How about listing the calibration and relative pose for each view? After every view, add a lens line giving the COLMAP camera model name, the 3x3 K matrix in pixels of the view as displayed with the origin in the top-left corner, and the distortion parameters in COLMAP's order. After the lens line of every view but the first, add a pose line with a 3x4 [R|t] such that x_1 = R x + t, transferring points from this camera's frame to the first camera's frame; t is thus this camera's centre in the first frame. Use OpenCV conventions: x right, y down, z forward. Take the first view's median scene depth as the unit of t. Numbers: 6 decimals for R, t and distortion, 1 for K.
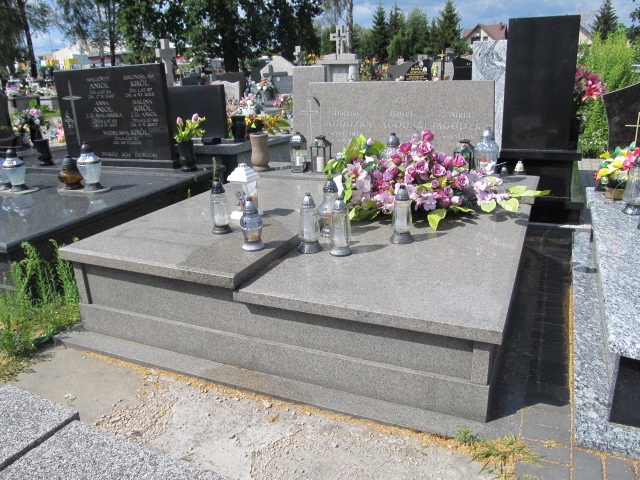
lens RADIAL K [[529.5, 0, 320.0], [0, 529.5, 240.0], [0, 0, 1]] dist [-0.063507, 0.015667]
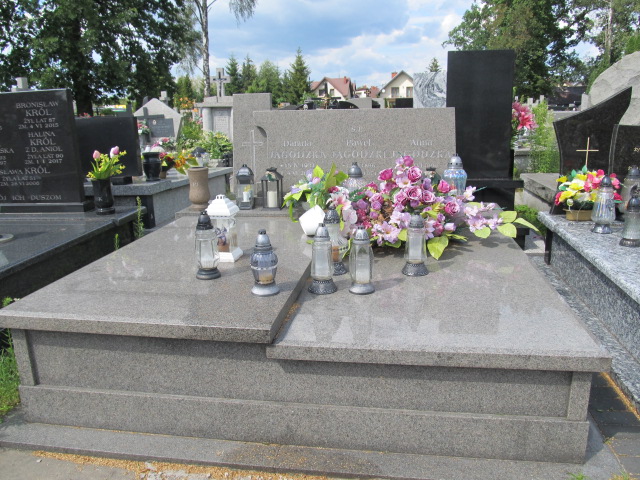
lens RADIAL K [[529.5, 0, 320.0], [0, 529.5, 240.0], [0, 0, 1]] dist [-0.063507, 0.015667]
pose [[0.962219, -0.049343, 0.267769, -0.218371], [0.073368, 0.994053, -0.080468, 0.005945], [-0.262206, 0.097074, 0.960117, 0.156166]]
